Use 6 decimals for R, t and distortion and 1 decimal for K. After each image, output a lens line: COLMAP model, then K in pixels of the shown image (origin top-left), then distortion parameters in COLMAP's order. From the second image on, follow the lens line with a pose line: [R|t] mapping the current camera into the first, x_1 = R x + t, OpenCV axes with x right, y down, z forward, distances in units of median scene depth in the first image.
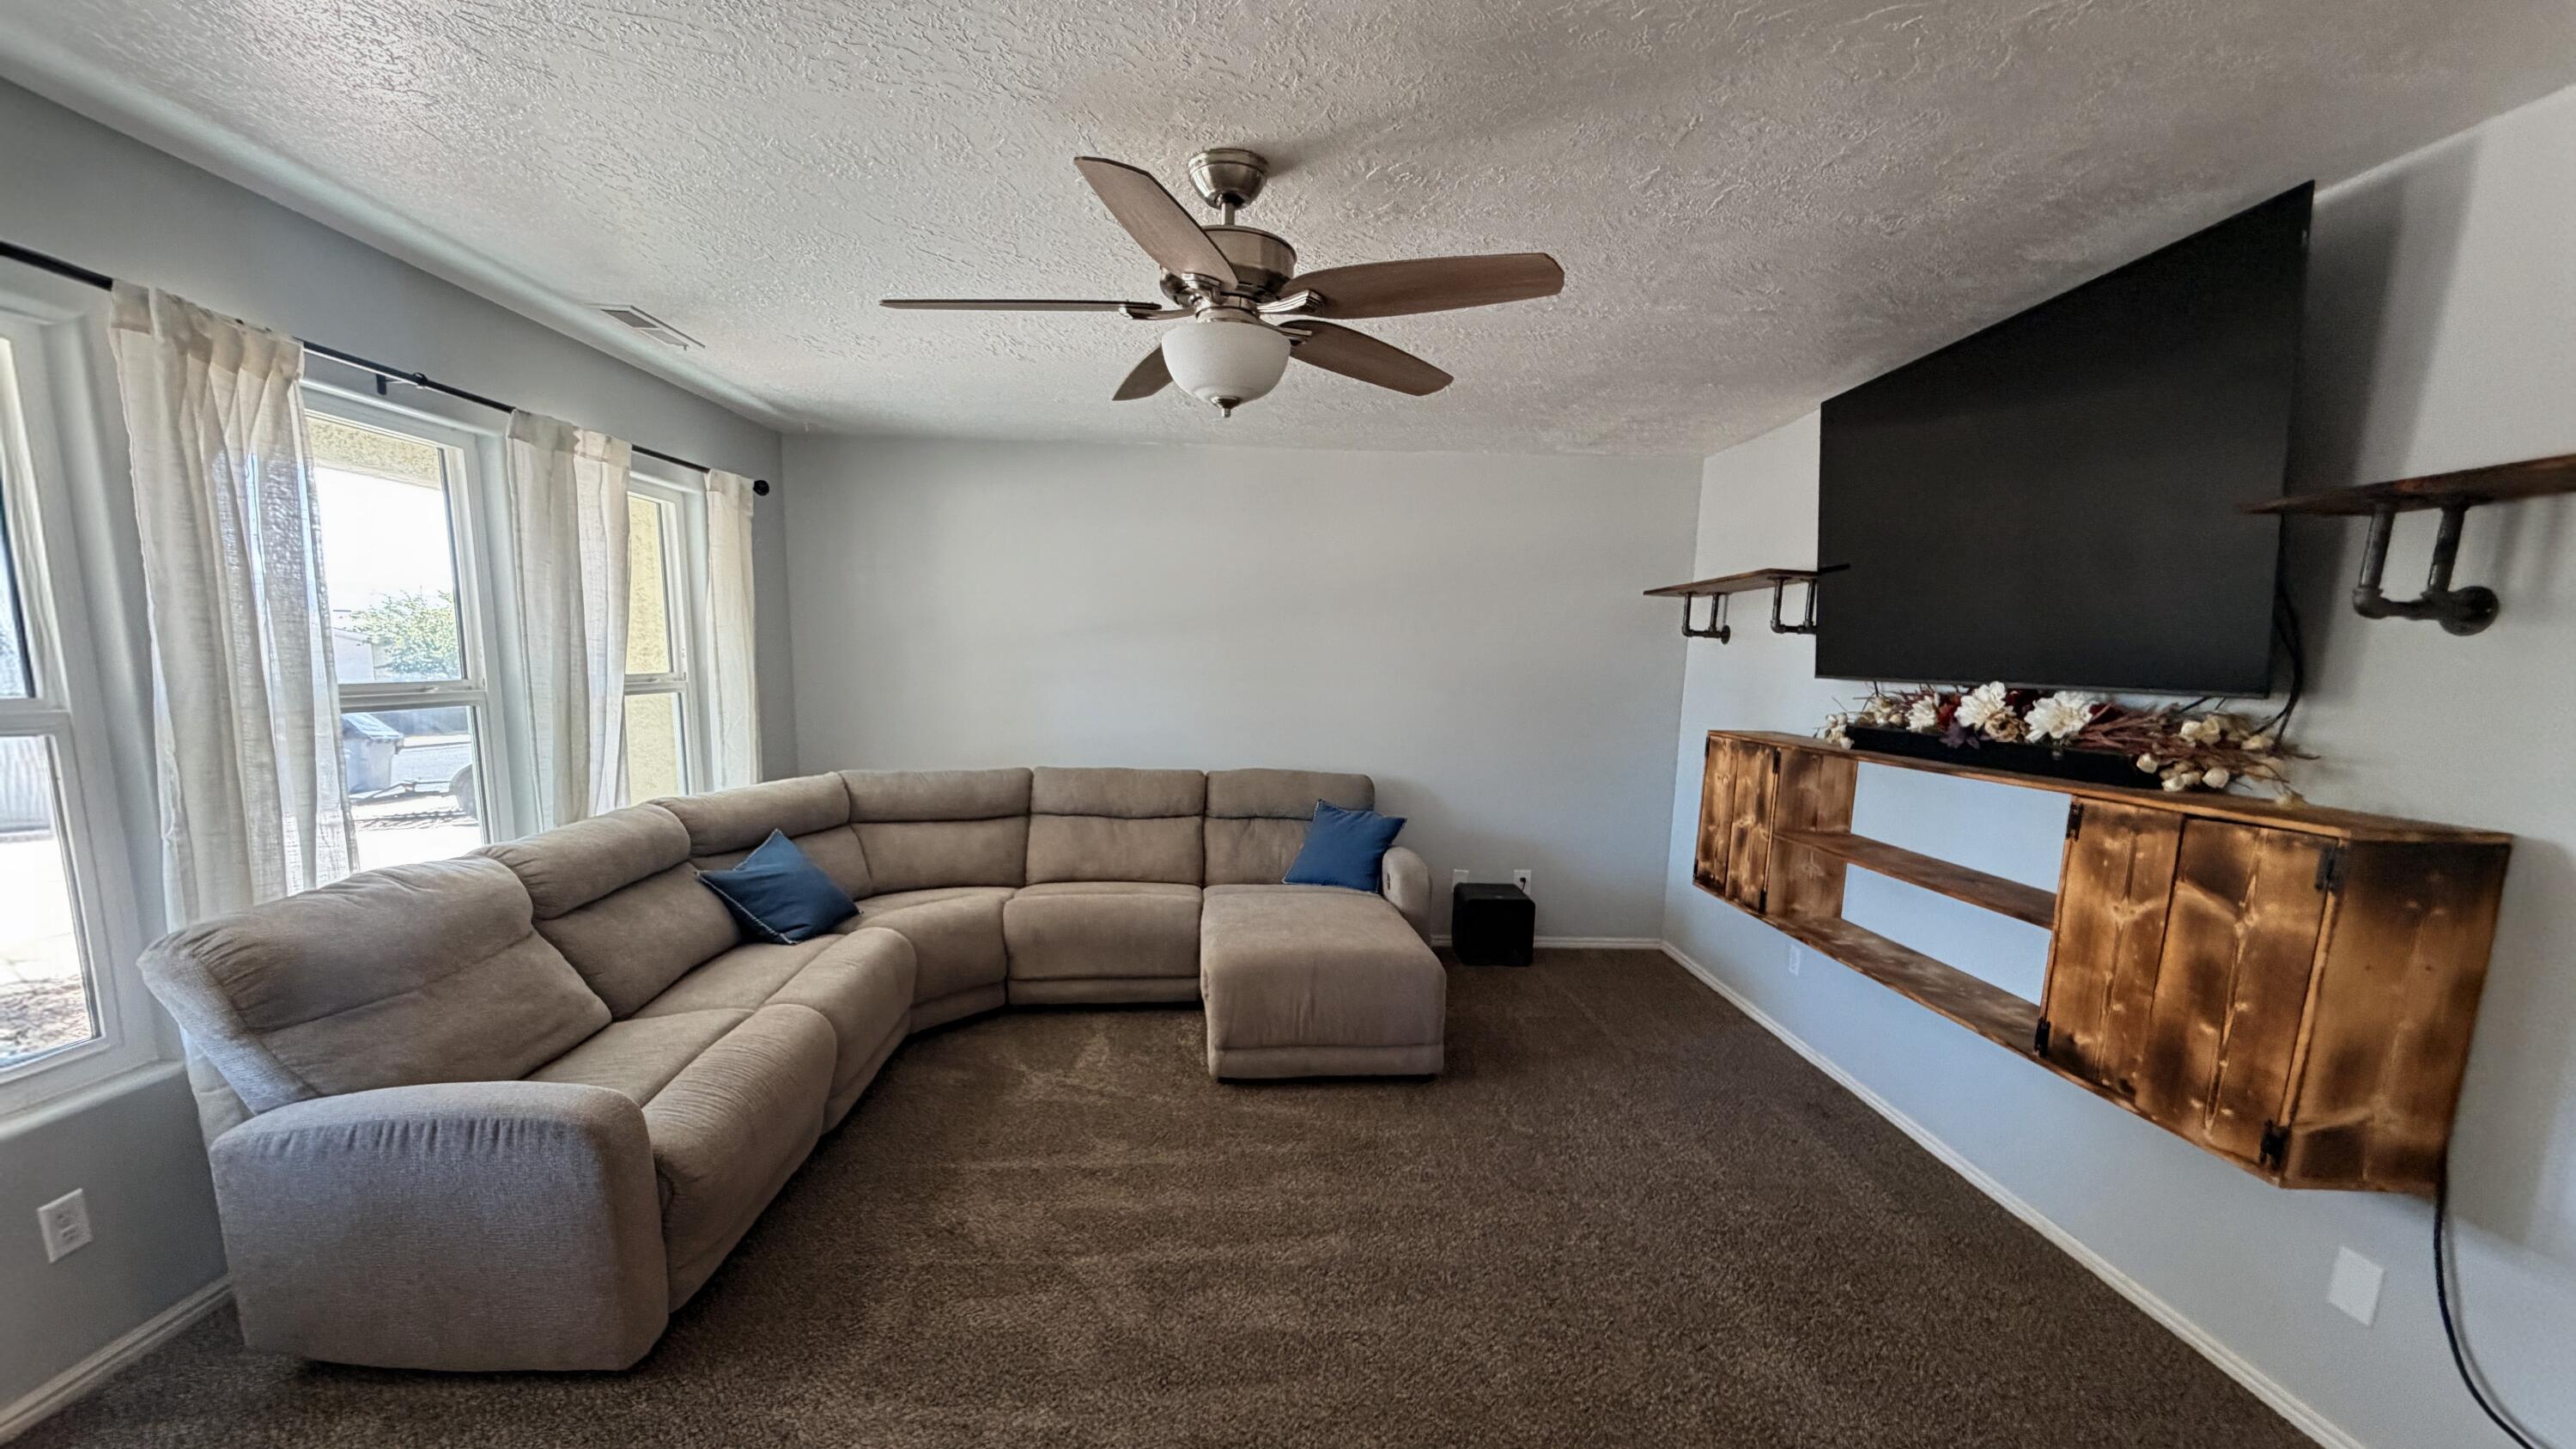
lens RADIAL K [[1022.6, 0, 1252.4], [0, 1022.6, 827.7], [0, 0, 1]] dist [-0.001339, 0.000292]
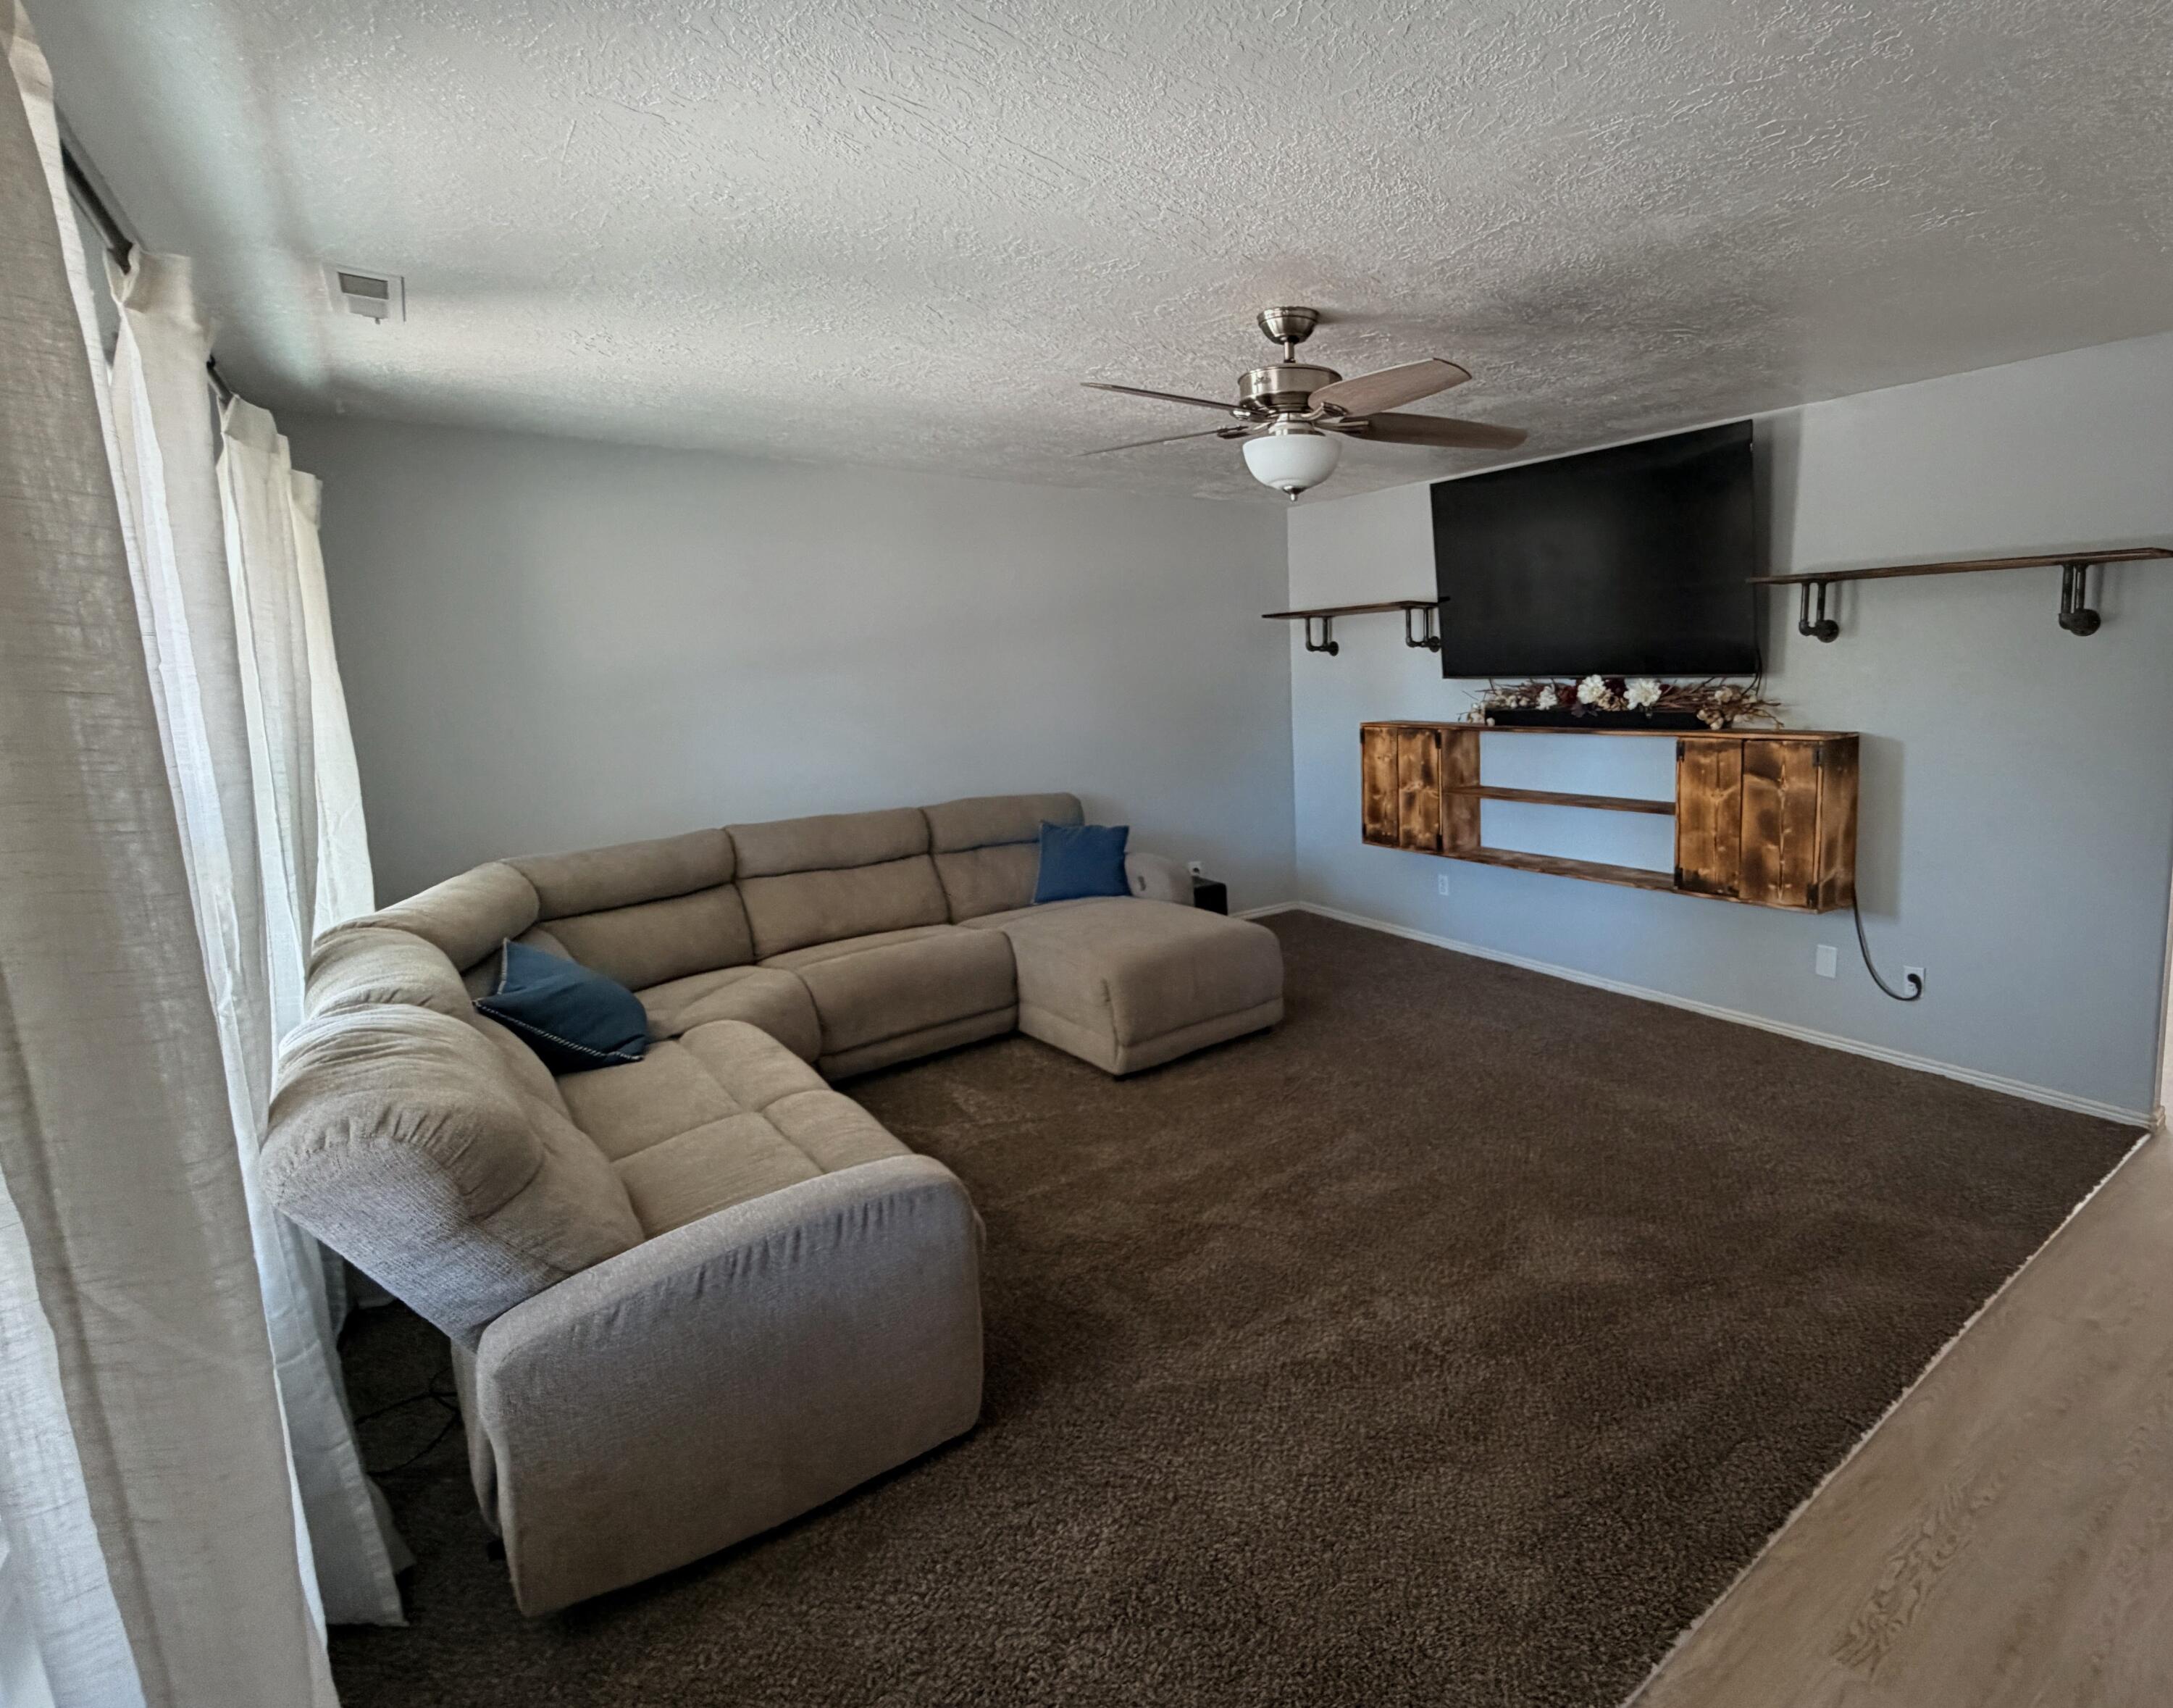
lens RADIAL K [[1341.5, 0, 1086.5], [0, 1341.5, 854.0], [0, 0, 1]] dist [-0.007619, -0.001296]
pose [[0.765299, -0.131423, 0.630116, -1.227469], [0.148652, 0.988557, 0.025639, -0.035761], [-0.626275, 0.074047, 0.776078, -0.115065]]
